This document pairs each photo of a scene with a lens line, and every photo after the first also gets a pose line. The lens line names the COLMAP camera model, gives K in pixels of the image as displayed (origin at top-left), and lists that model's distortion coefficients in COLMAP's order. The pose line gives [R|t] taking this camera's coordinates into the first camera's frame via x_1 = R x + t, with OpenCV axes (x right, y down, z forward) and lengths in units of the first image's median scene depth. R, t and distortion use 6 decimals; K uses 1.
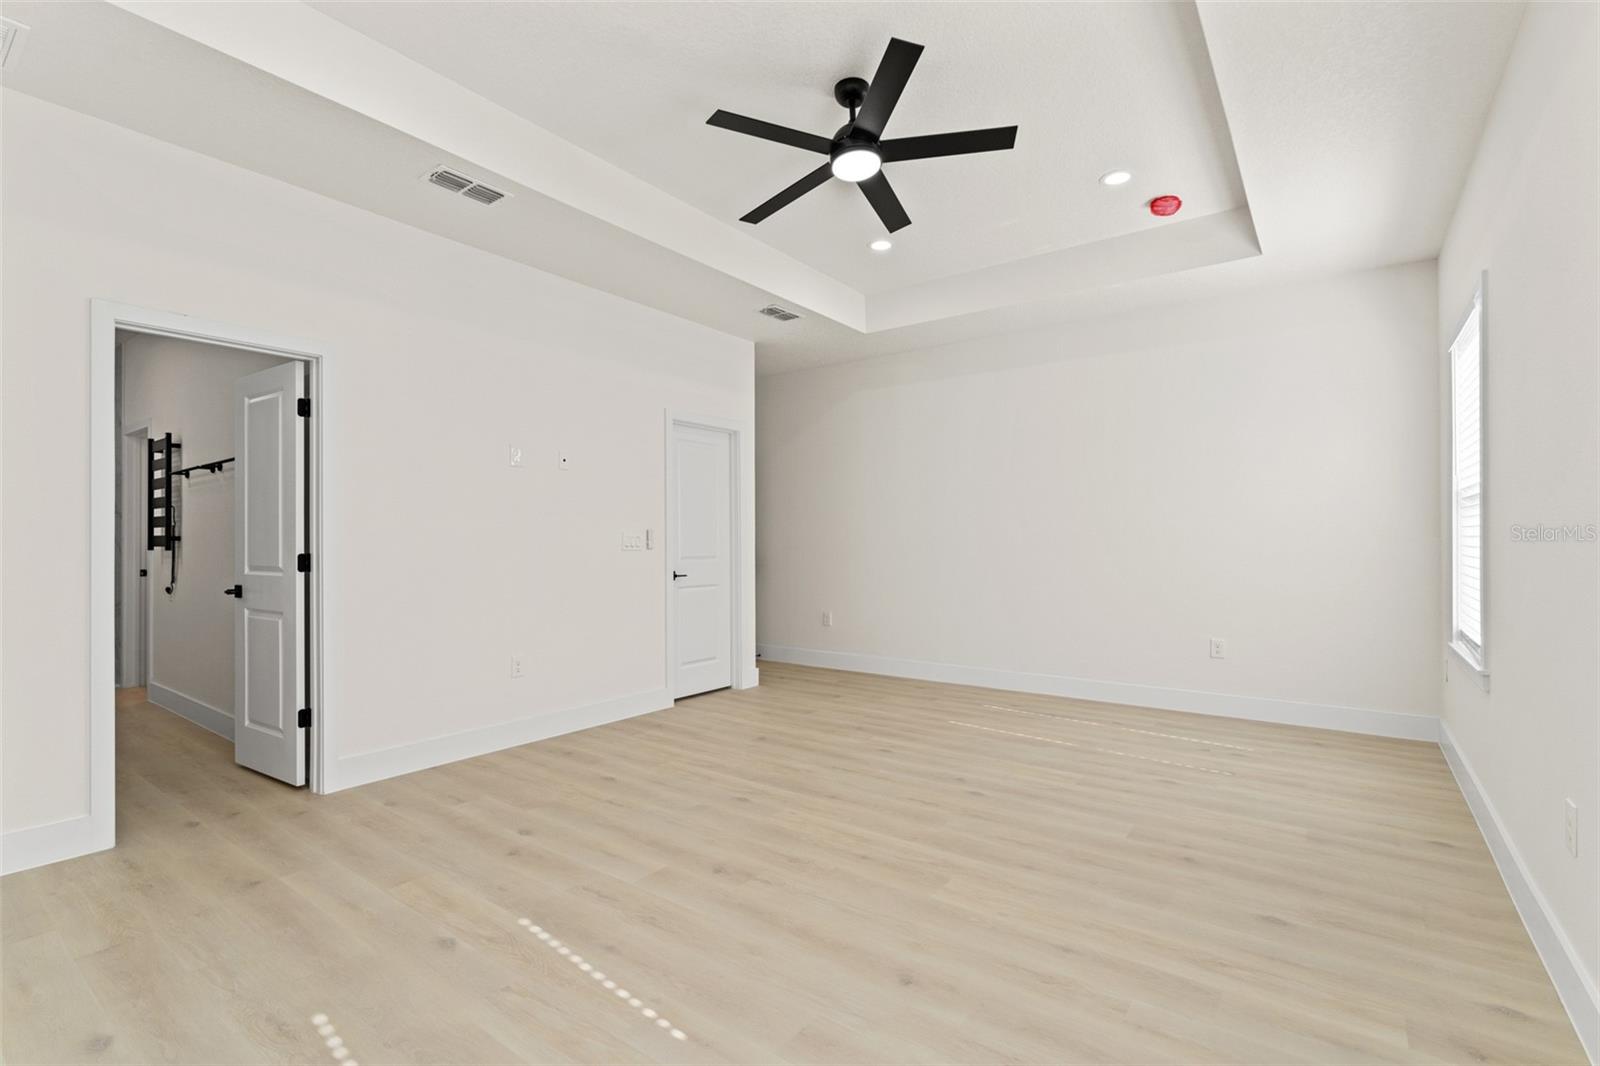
lens RADIAL K [[709.0, 0, 800.0], [0, 709.0, 533.0], [0, 0, 1]] dist [-0.000335, 0.000019]
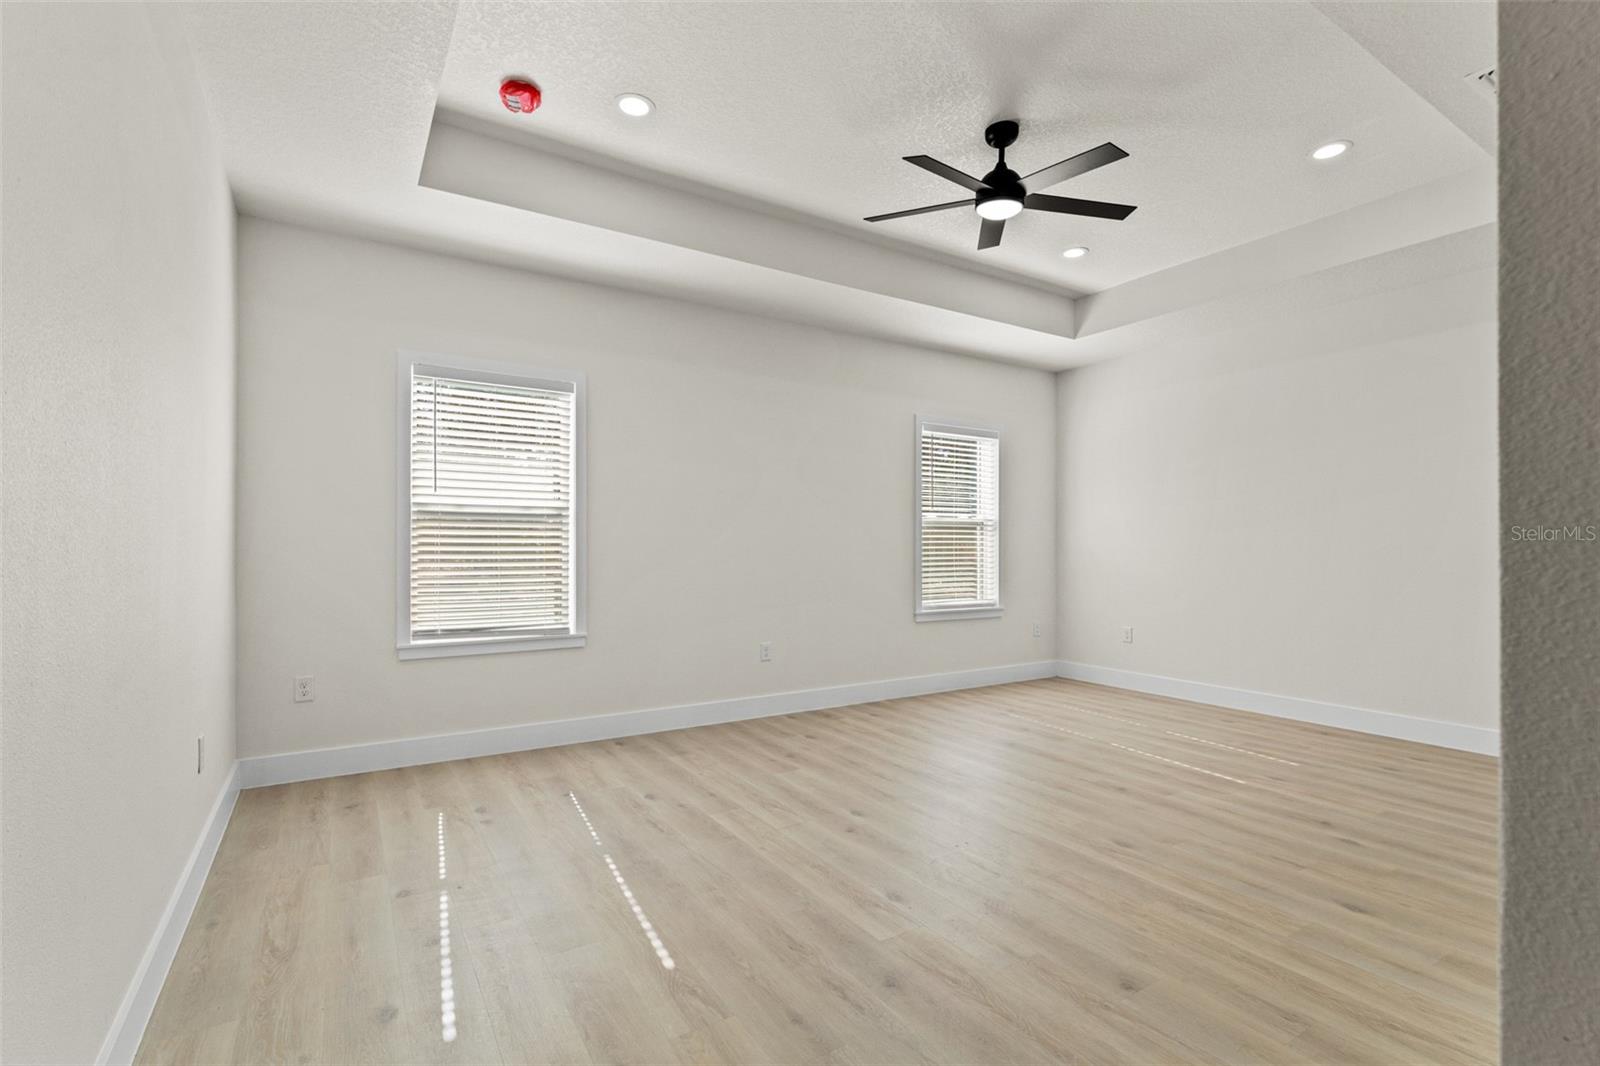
lens RADIAL K [[734.6, 0, 800.0], [0, 734.6, 533.0], [0, 0, 1]] dist [0.001591, -0.000111]
pose [[-0.932497, 0.008234, 0.361084, -0.045488], [-0.002911, 0.999536, -0.030312, 0.023885], [-0.361166, -0.029317, -0.932041, 2.236419]]
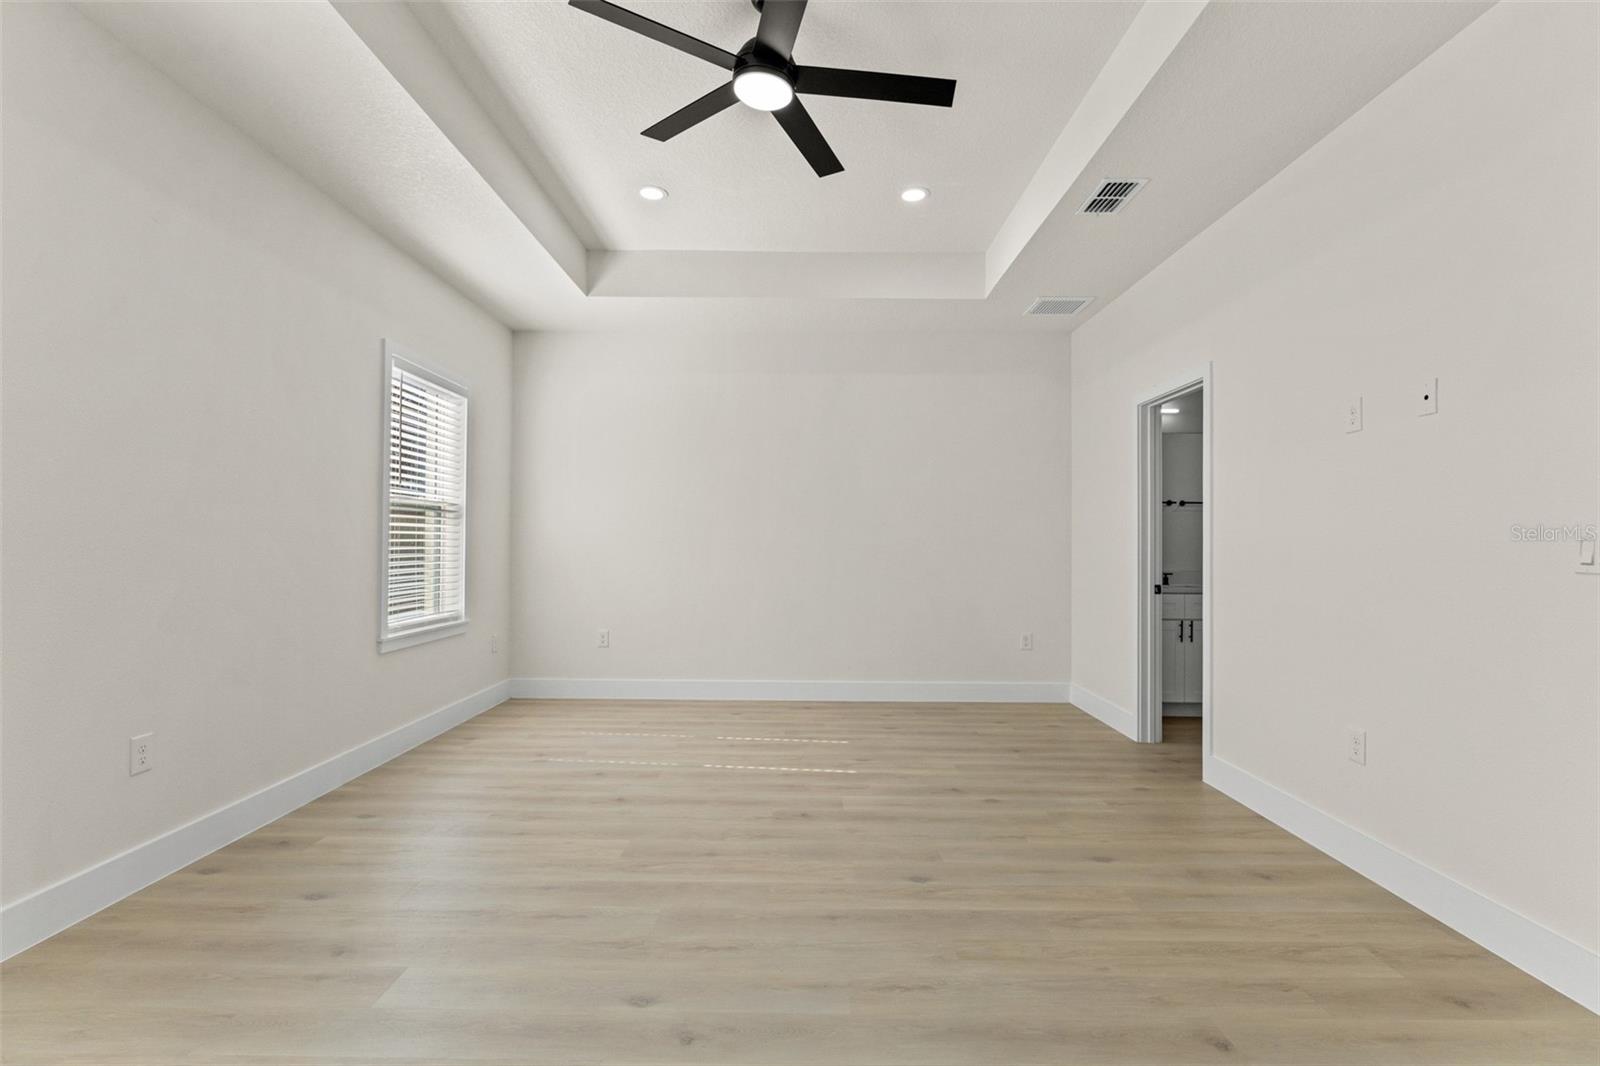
lens RADIAL K [[726.6, 0, 800.0], [0, 726.6, 533.0], [0, 0, 1]] dist [-0.001377, -0.000337]
pose [[-0.801830, -0.013882, -0.597390, 0.561344], [-0.000006, 0.999730, -0.023222, 0.018709], [0.597552, -0.018616, -0.801614, 1.750180]]
